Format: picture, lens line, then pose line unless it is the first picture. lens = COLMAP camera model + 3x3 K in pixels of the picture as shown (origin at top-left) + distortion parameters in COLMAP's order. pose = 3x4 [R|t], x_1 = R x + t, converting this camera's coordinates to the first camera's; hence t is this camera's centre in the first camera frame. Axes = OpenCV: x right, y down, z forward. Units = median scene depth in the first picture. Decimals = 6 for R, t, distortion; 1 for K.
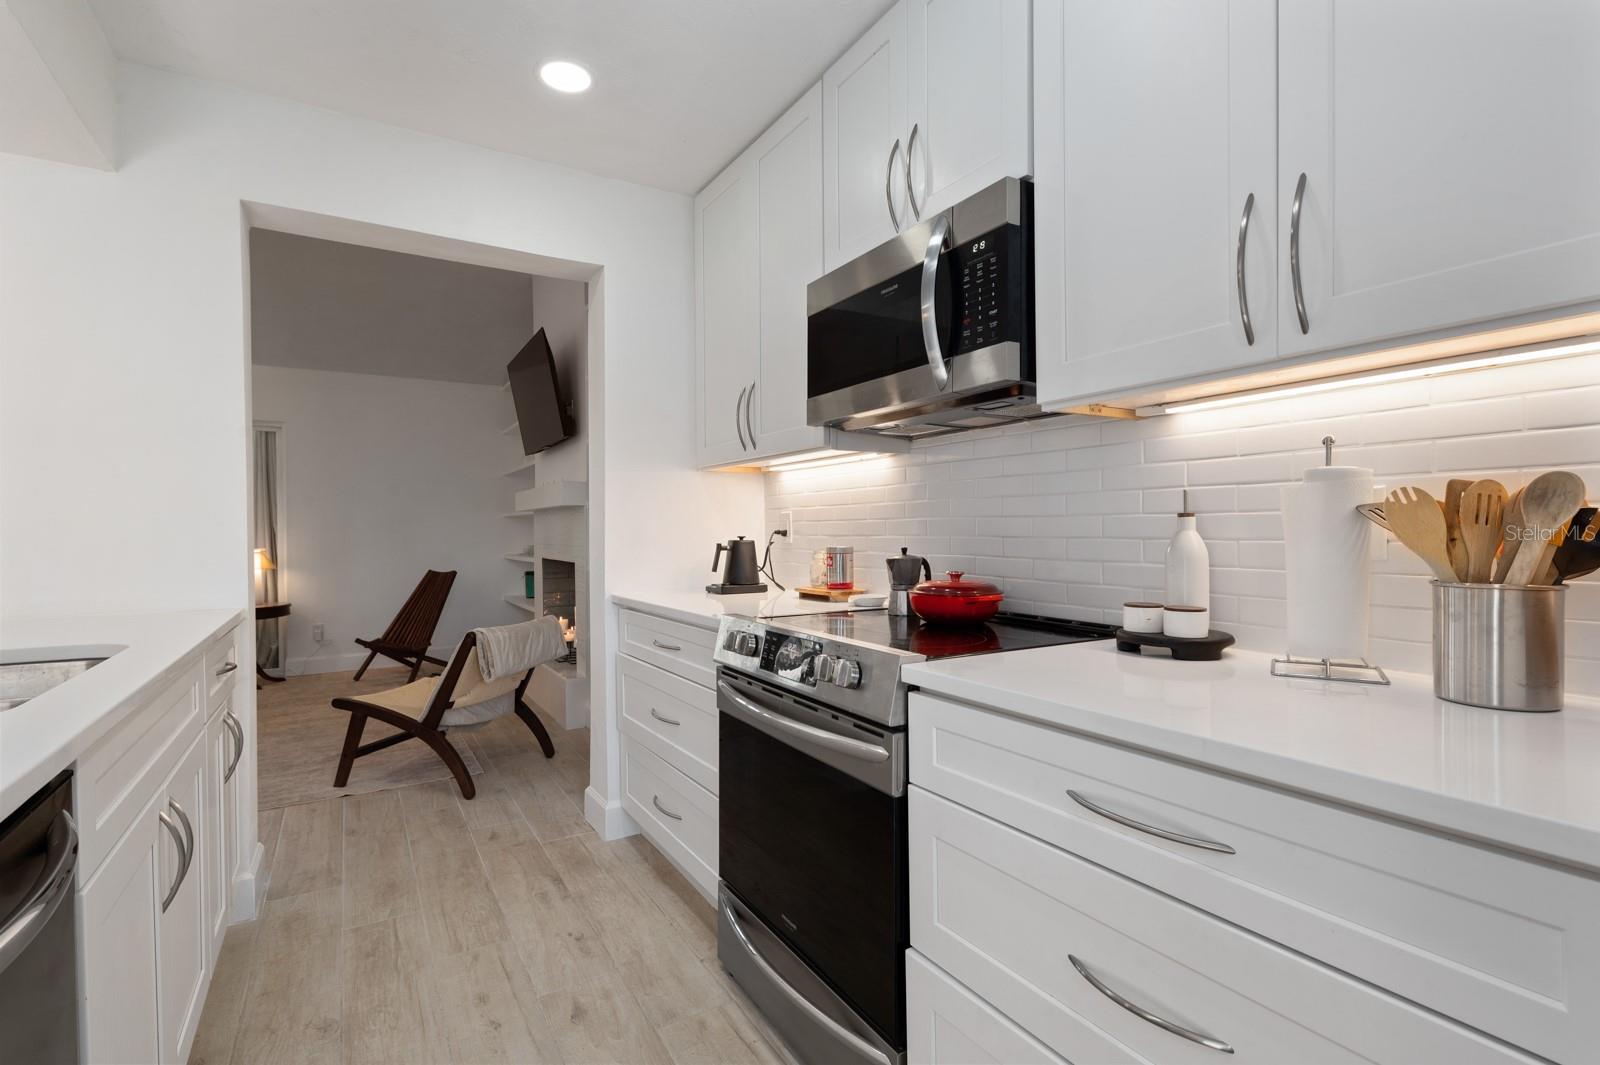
lens RADIAL K [[762.1, 0, 801.0], [0, 762.1, 535.6], [0, 0, 1]] dist [0.000724, 0.001551]
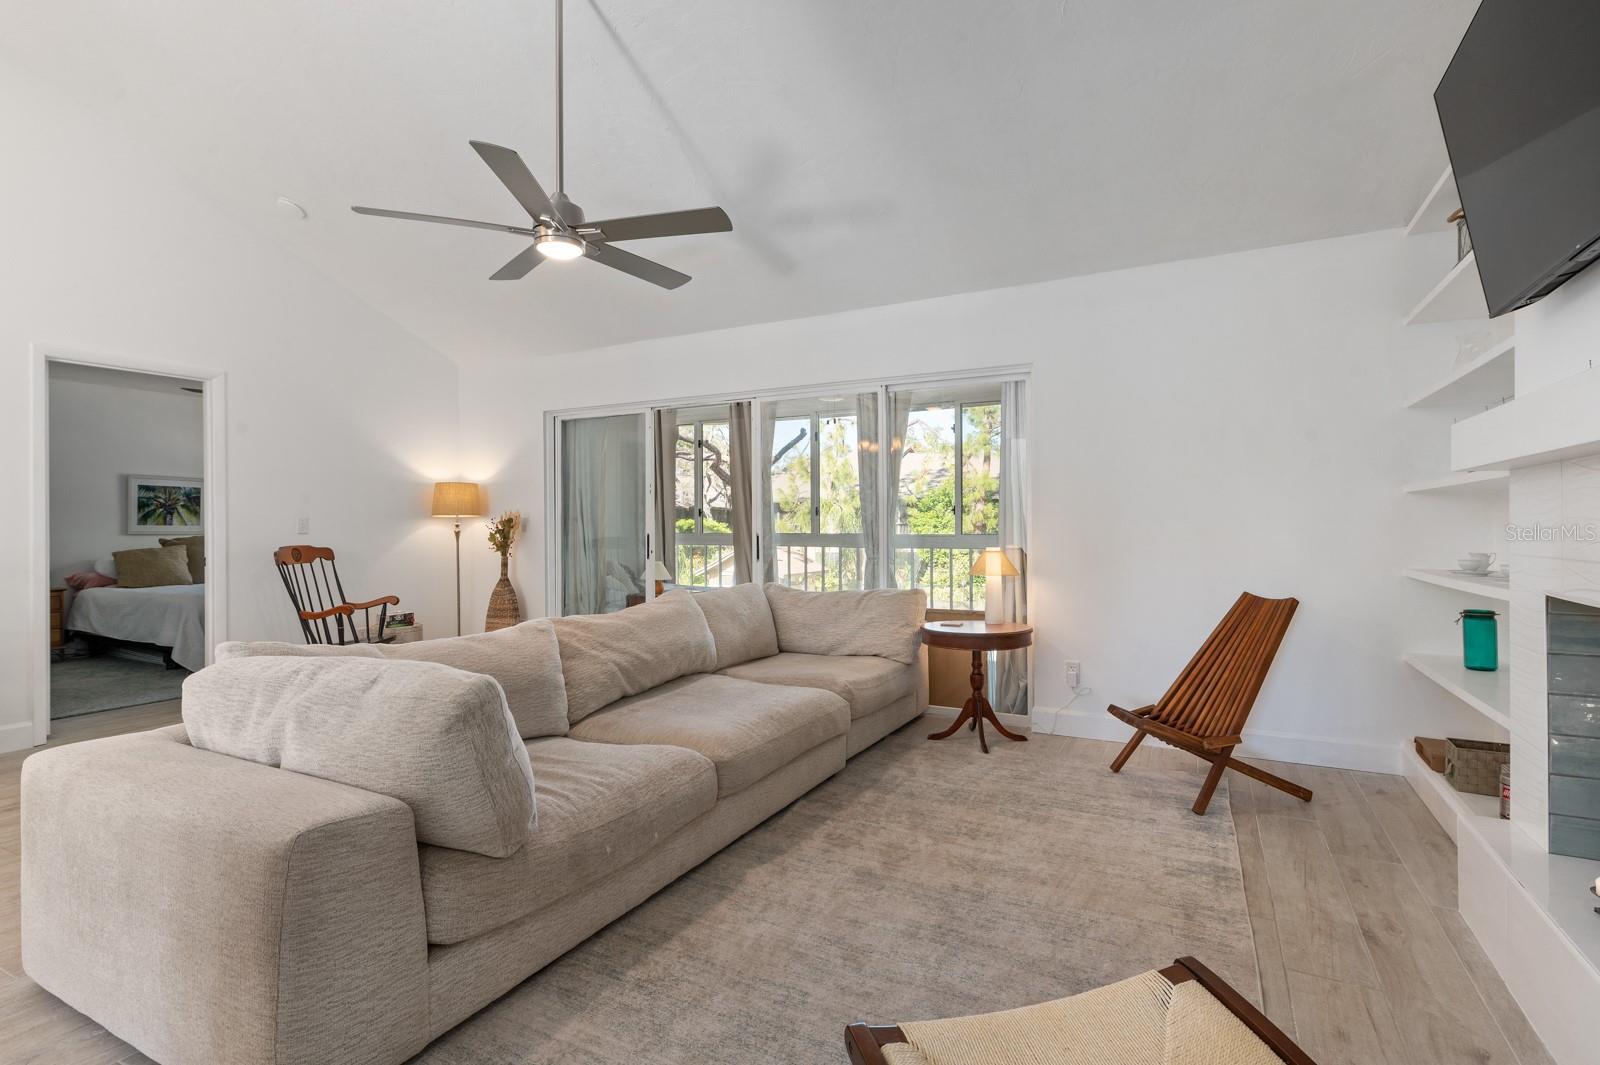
lens RADIAL K [[762.1, 0, 799.8], [0, 762.1, 528.7], [0, 0, 1]] dist [0.000724, 0.001551]
pose [[0.519286, 0.005451, -0.854583, -0.203468], [-0.003444, 0.999985, 0.004285, -0.002760], [0.854594, 0.000717, 0.519297, 0.484693]]
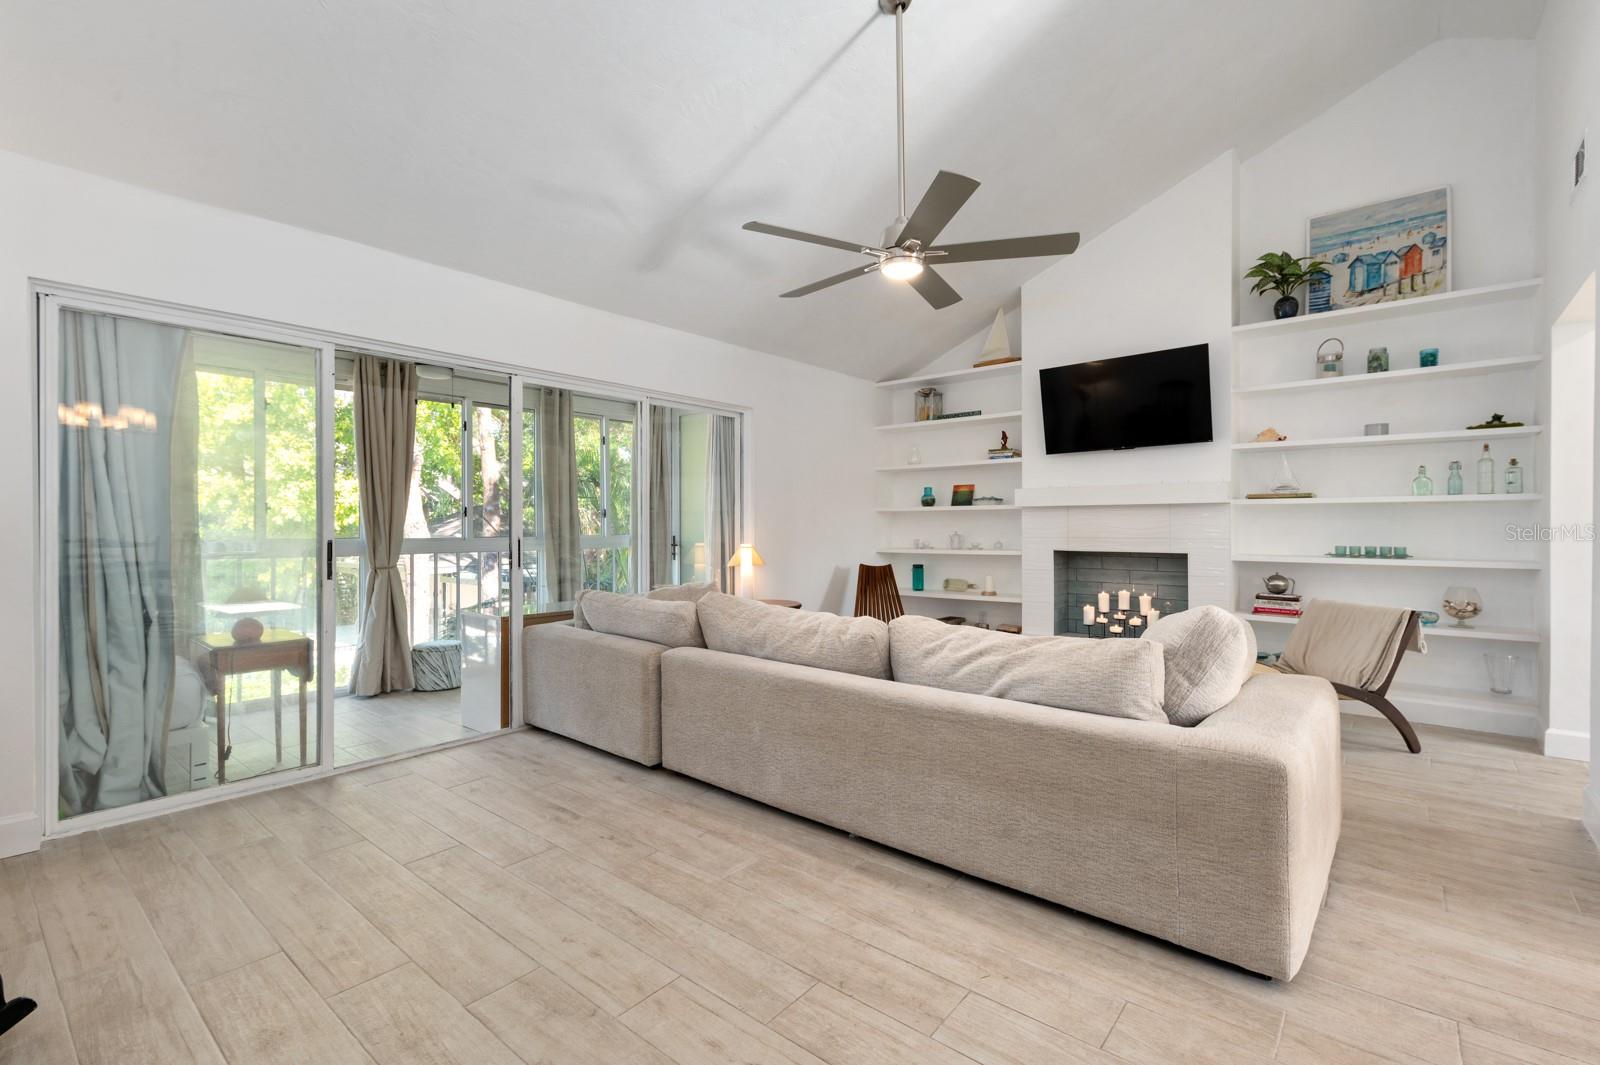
lens RADIAL K [[706.8, 0, 805.3], [0, 706.8, 531.8], [0, 0, 1]] dist [0.008680, -0.002774]
pose [[0.942405, -0.001898, 0.334470, -0.962338], [0.001530, 0.999998, 0.001364, 0.000627], [-0.334471, -0.000774, 0.942406, 0.158814]]
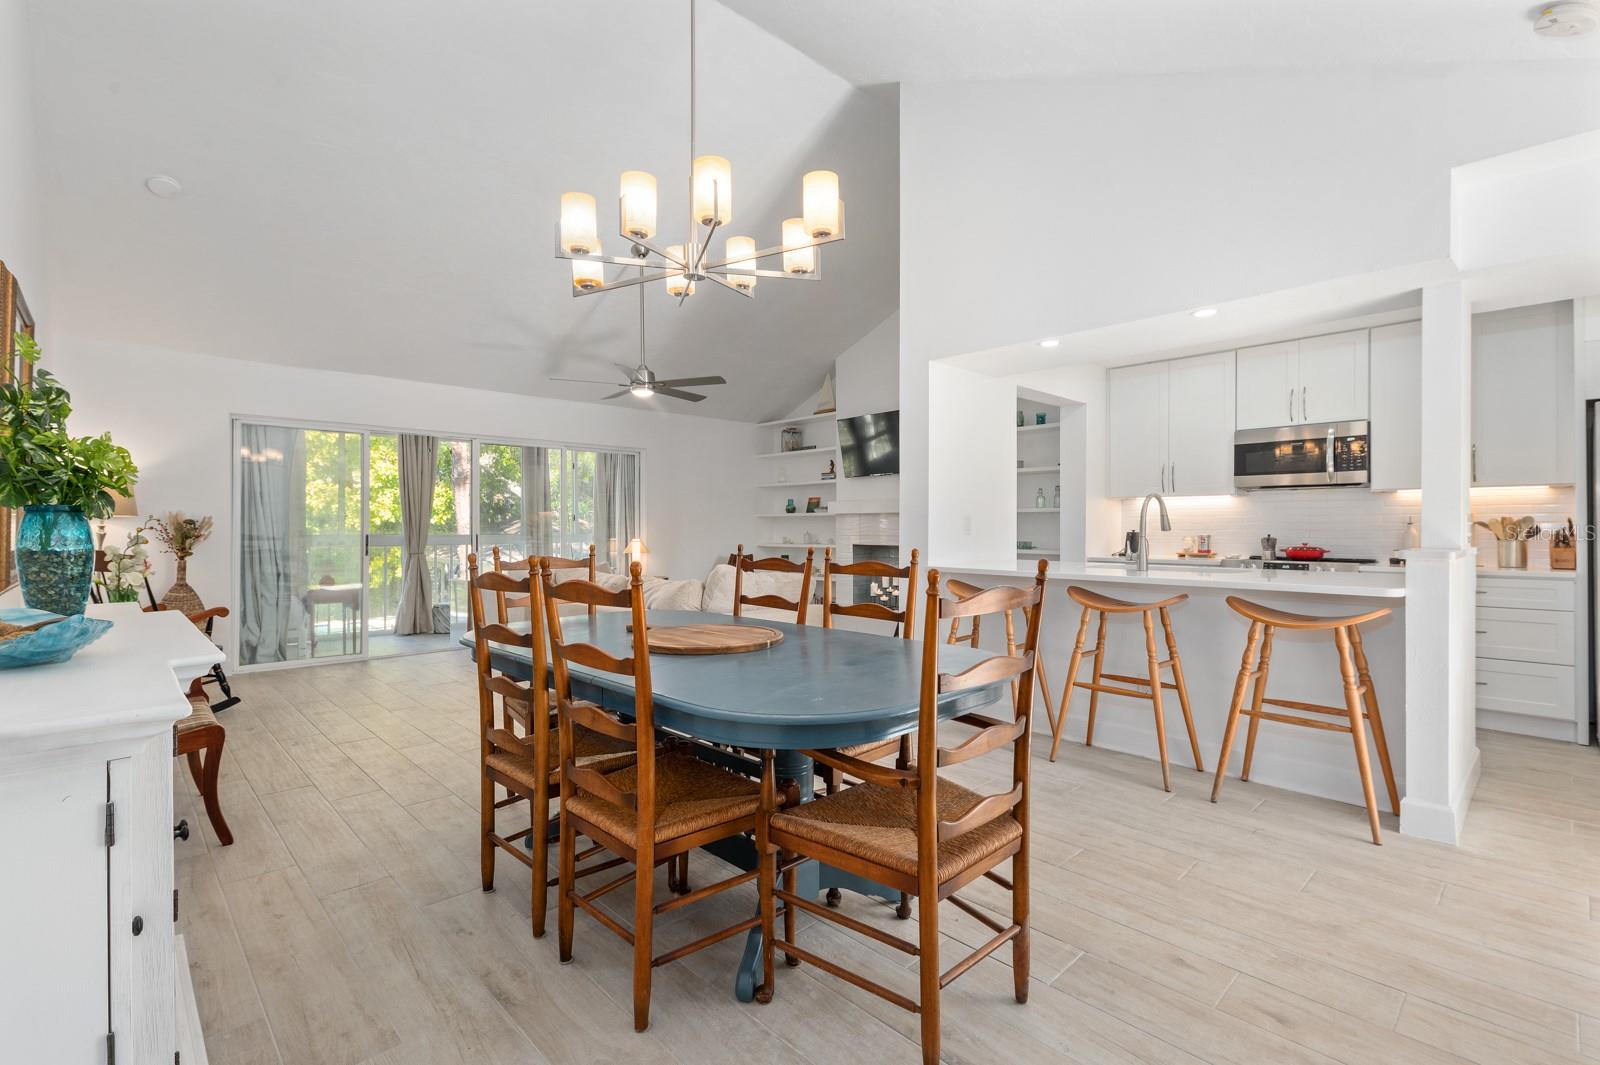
lens RADIAL K [[706.8, 0, 801.6], [0, 706.8, 526.7], [0, 0, 1]] dist [0.008680, -0.002774]
pose [[0.973631, 0.001664, 0.228122, -0.735107], [-0.000255, 0.999981, -0.006206, 0.001910], [-0.228128, 0.005985, 0.973613, -0.372783]]
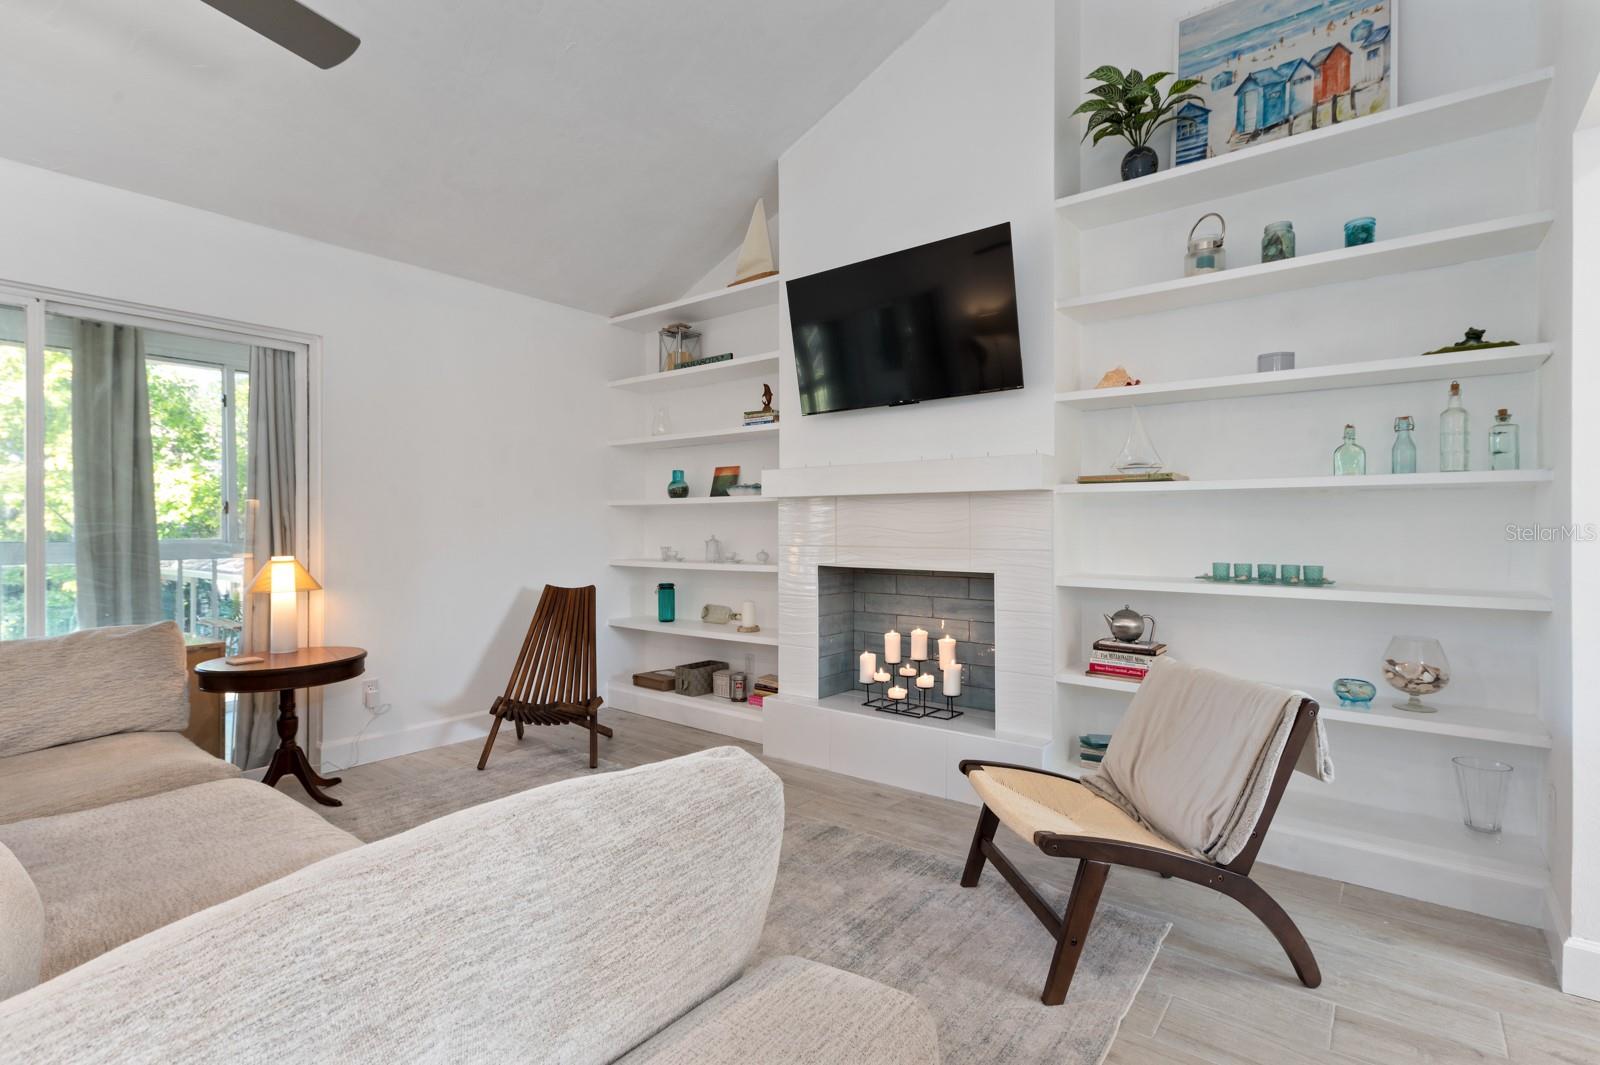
lens RADIAL K [[762.1, 0, 803.5], [0, 762.1, 529.4], [0, 0, 1]] dist [0.000724, 0.001551]
pose [[0.931168, 0.002845, 0.364579, -0.576331], [-0.001397, 0.999990, -0.004236, -0.001043], [-0.364587, 0.003436, 0.931163, 0.337457]]
